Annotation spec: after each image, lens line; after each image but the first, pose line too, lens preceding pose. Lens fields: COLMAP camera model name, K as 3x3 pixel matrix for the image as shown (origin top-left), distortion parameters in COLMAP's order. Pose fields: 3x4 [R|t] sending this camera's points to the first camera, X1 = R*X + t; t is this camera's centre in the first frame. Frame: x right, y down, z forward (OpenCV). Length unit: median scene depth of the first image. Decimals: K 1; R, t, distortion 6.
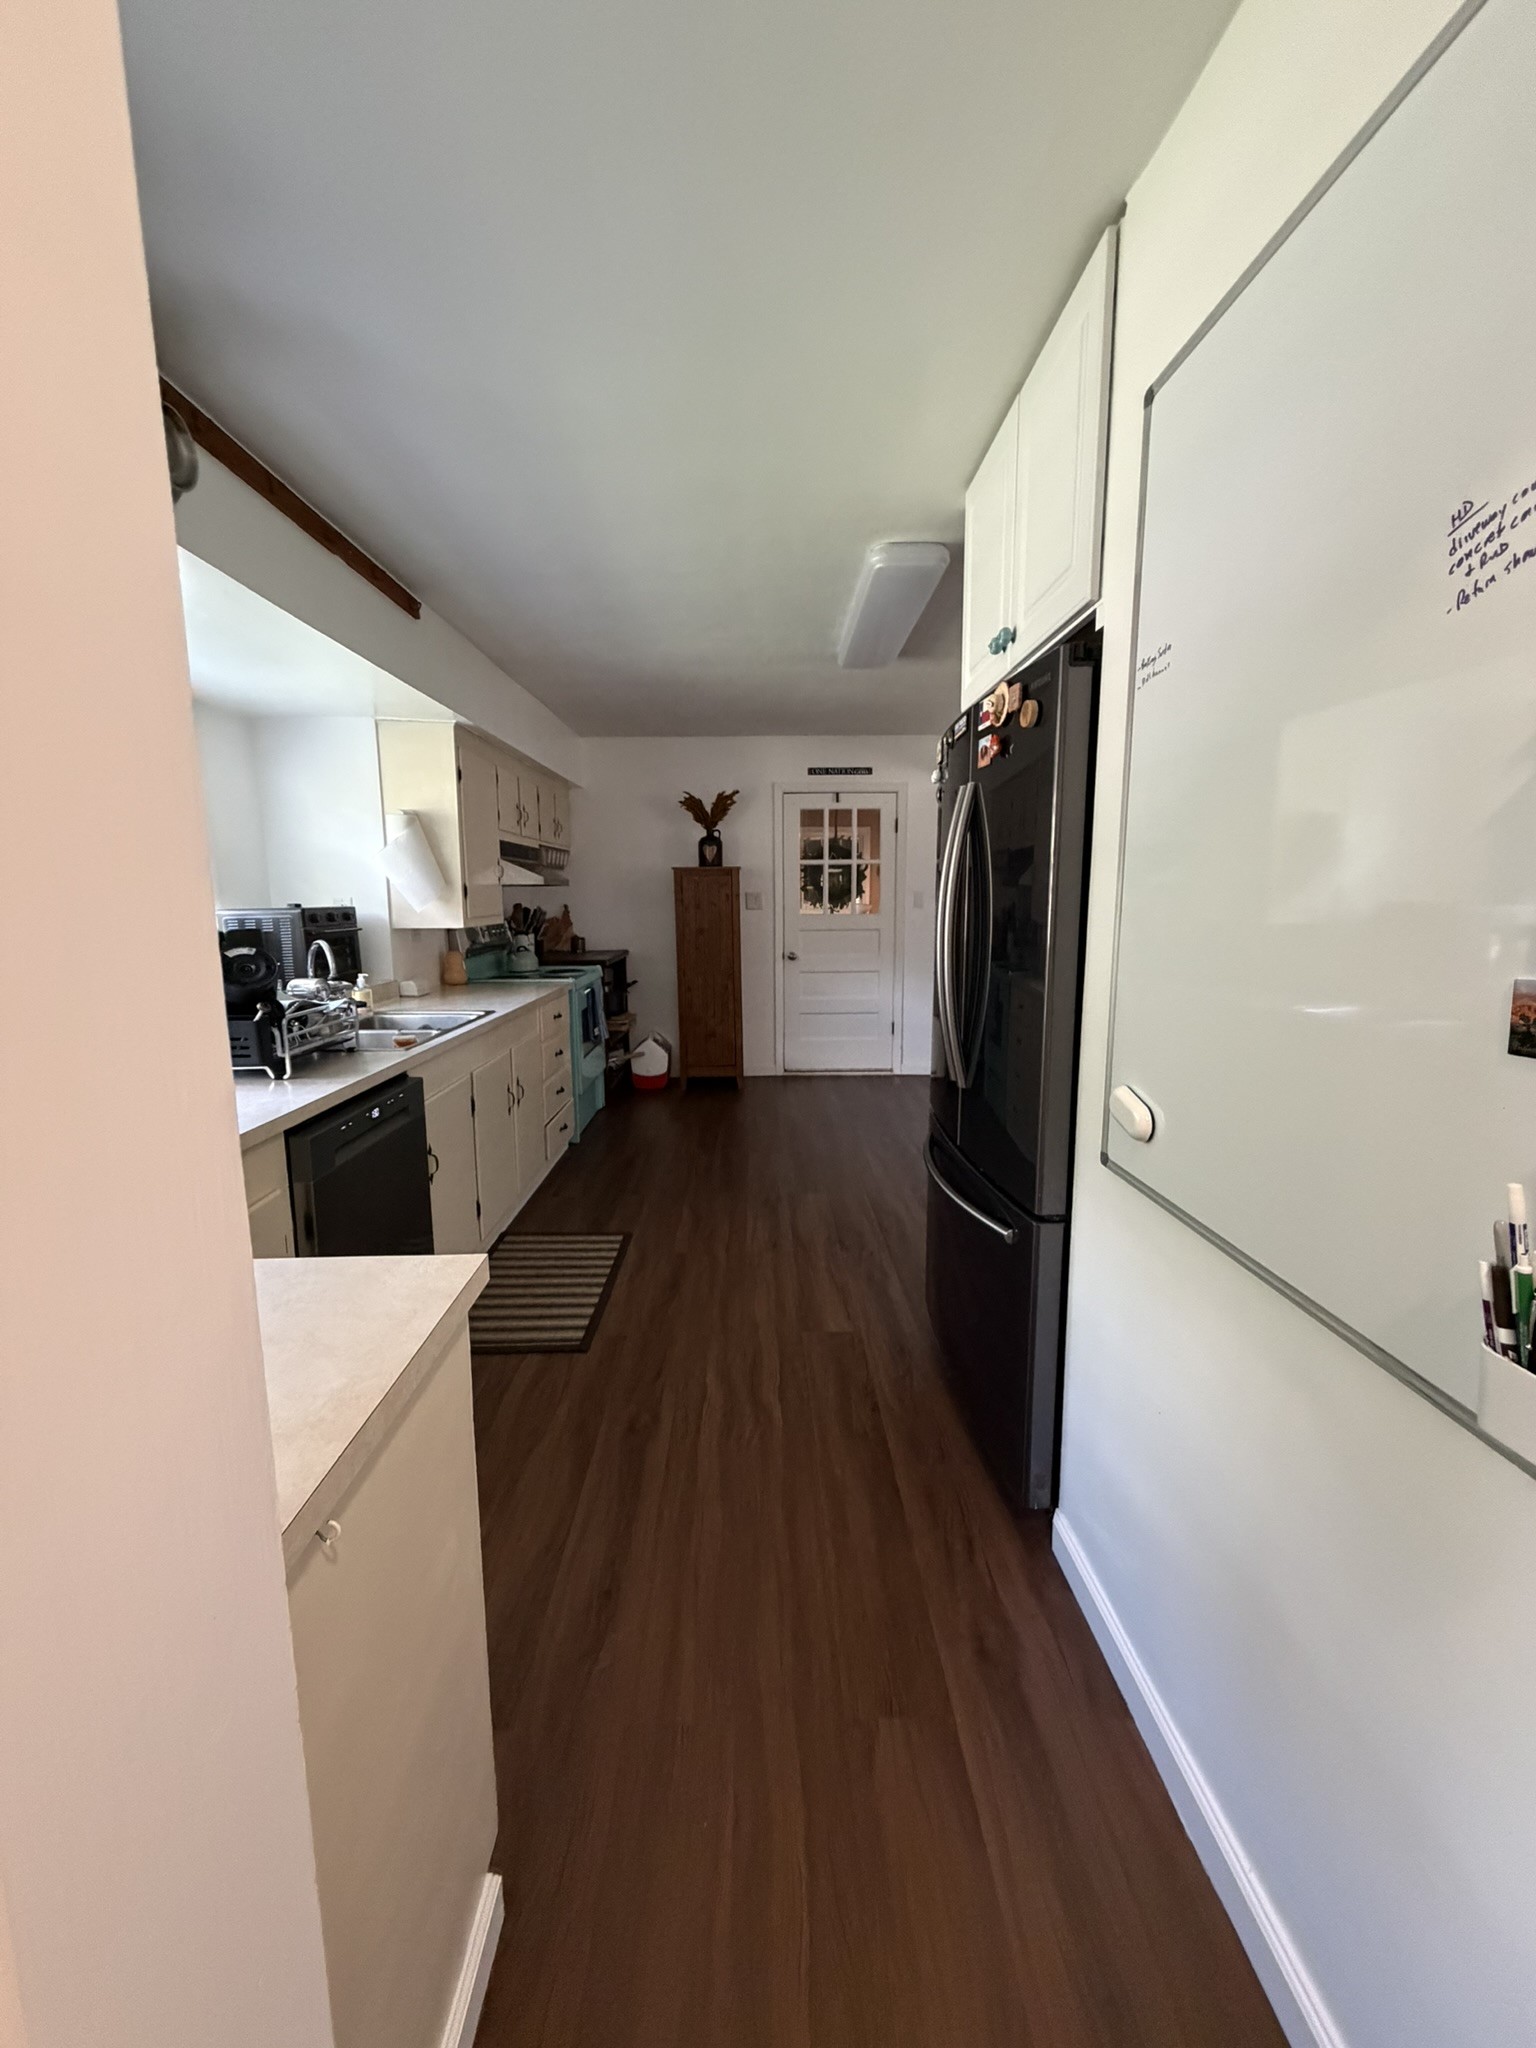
lens RADIAL K [[813.5, 0, 769.5], [0, 813.5, 1015.3], [0, 0, 1]] dist [-0.001724, 0.000362]
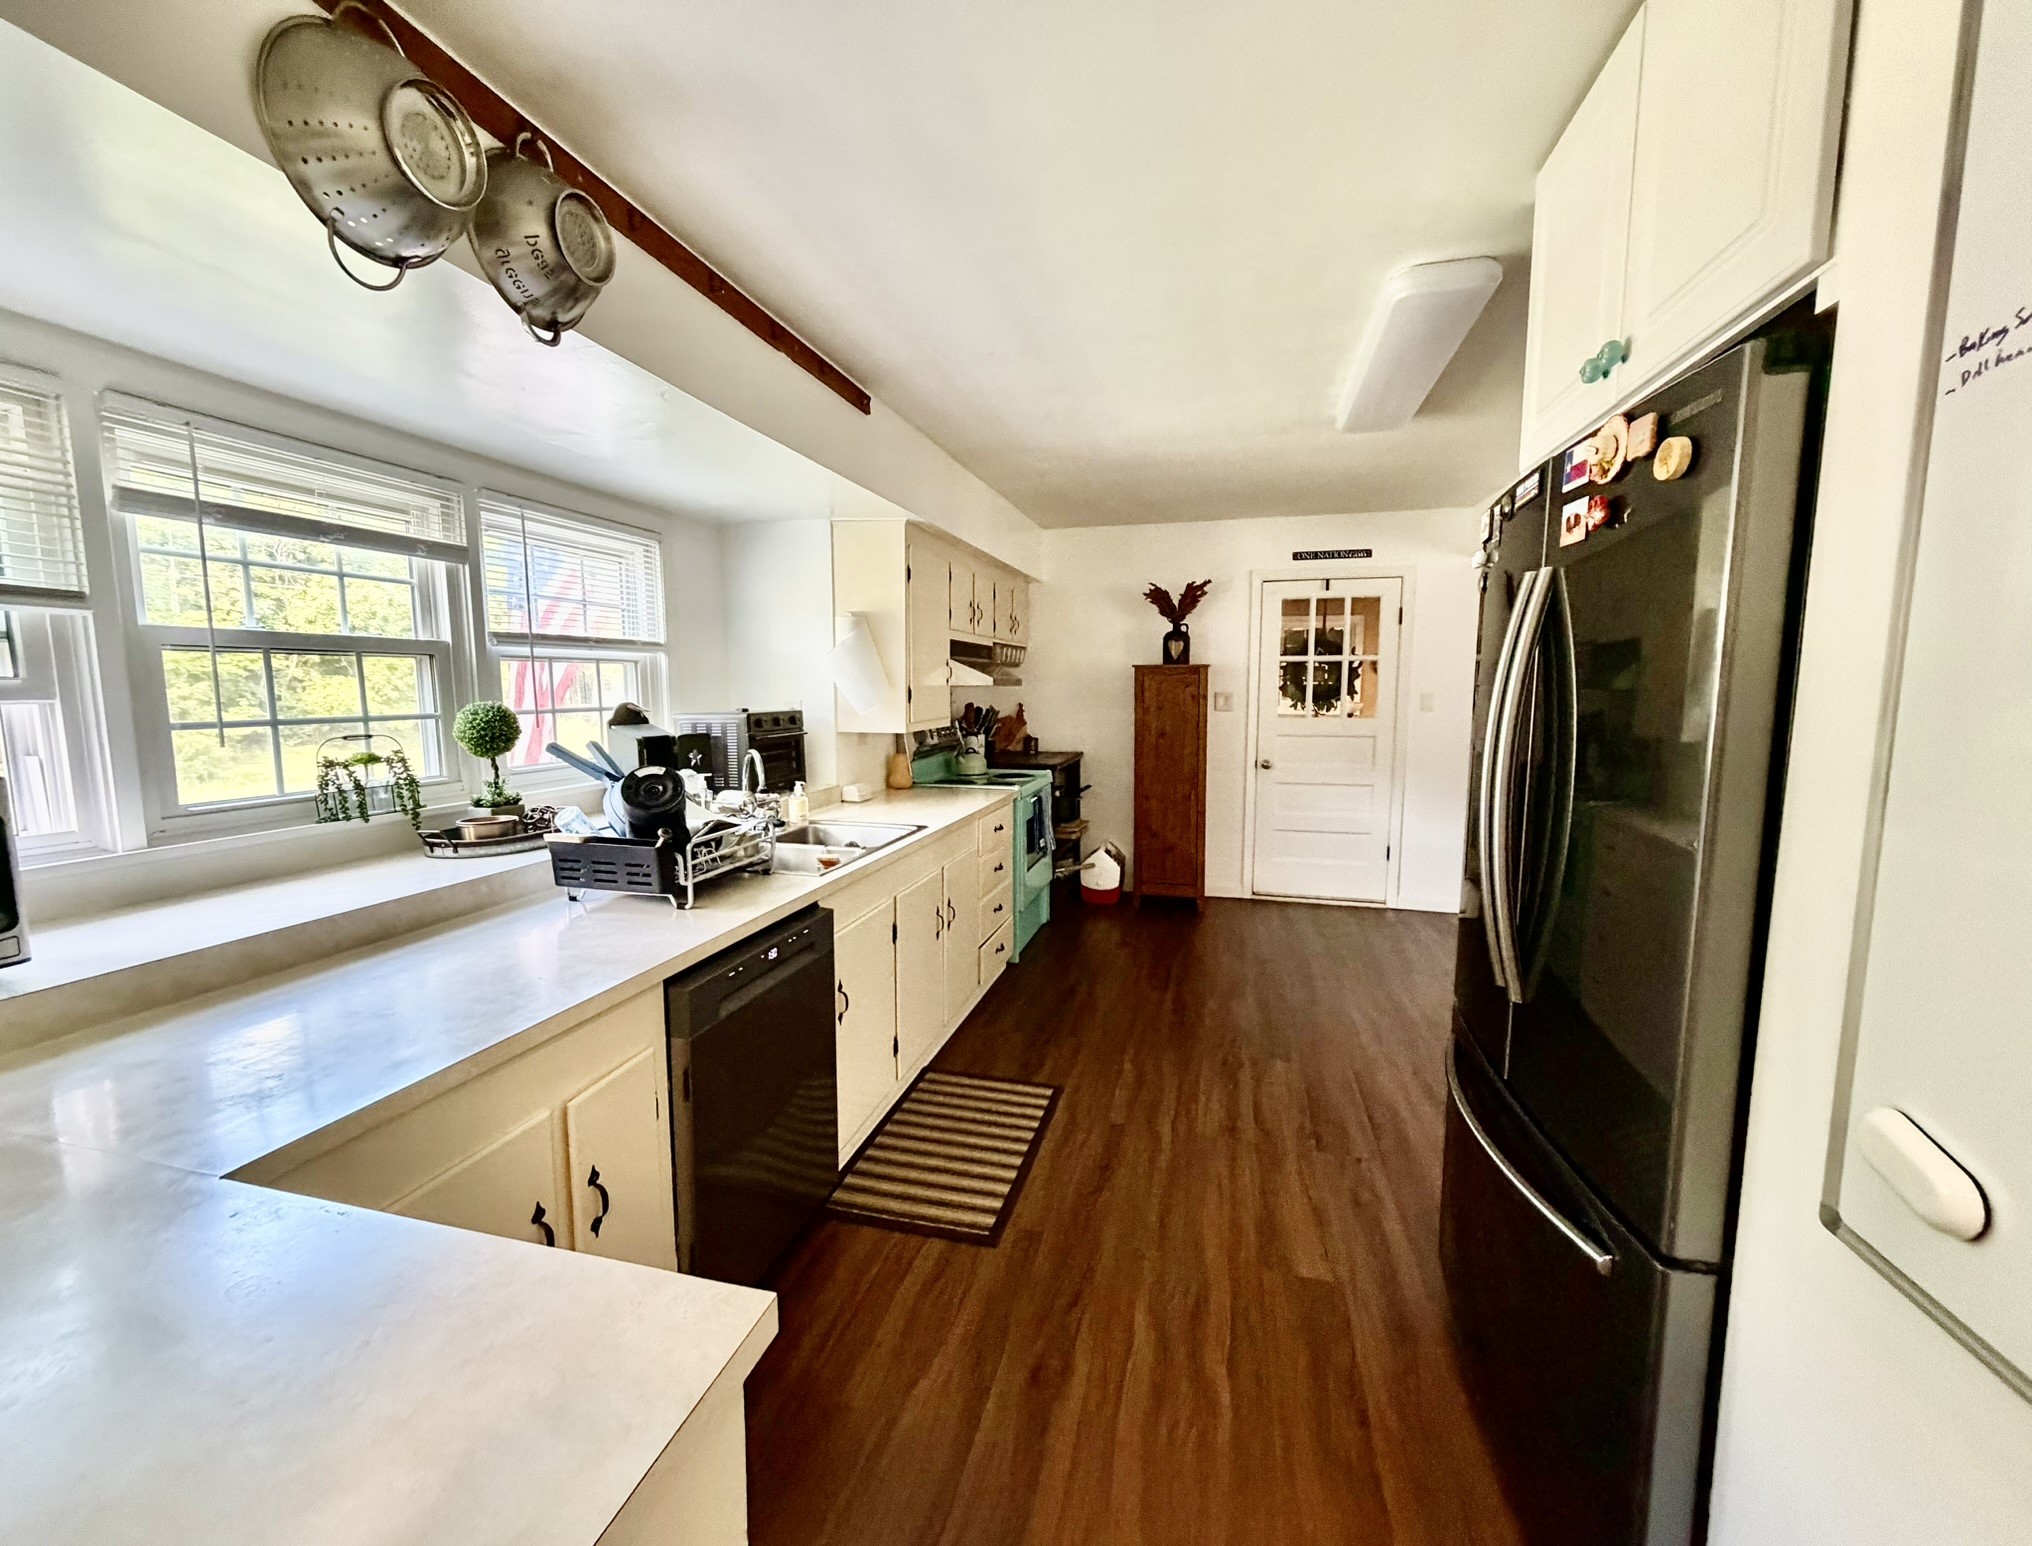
lens RADIAL K [[818.2, 0, 1007.3], [0, 818.2, 772.2], [0, 0, 1]] dist [0.000818, 0.000105]
pose [[0.961086, 0.036028, -0.273890, 0.002114], [-0.046394, 0.998428, -0.031460, -0.043600], [0.272326, 0.042943, 0.961246, 0.134635]]
